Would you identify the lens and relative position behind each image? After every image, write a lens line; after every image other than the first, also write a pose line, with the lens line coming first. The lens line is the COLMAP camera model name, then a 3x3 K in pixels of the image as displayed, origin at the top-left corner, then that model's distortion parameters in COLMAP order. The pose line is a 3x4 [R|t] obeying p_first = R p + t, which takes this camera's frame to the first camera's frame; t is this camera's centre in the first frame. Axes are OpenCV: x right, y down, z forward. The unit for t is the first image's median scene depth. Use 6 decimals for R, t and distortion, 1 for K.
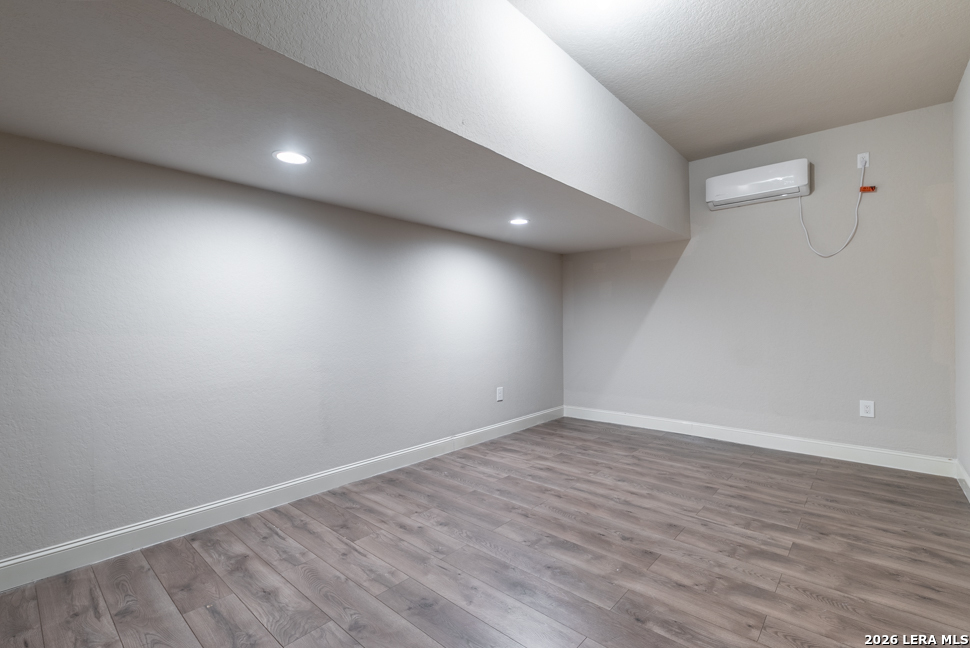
lens RADIAL K [[435.4, 0, 482.3], [0, 435.4, 322.9], [0, 0, 1]] dist [0.016912, -0.011214]
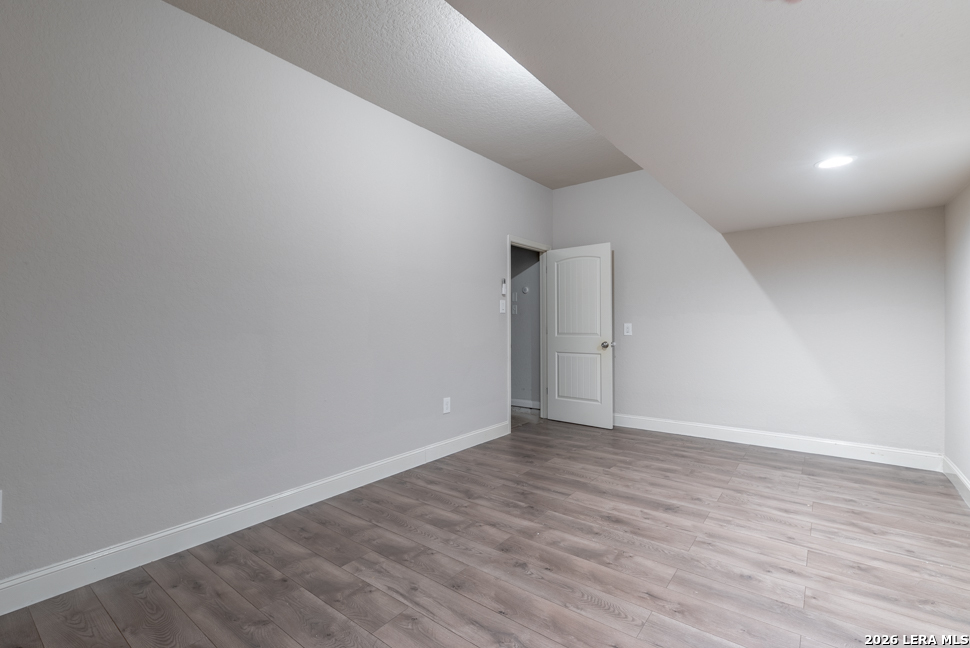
lens RADIAL K [[435.4, 0, 482.3], [0, 435.4, 322.9], [0, 0, 1]] dist [0.016912, -0.011214]
pose [[-0.997801, 0.011857, -0.065218, 0.490646], [0.012015, 0.999926, -0.002022, 0.001784], [0.065189, -0.002801, -0.997869, 2.003546]]
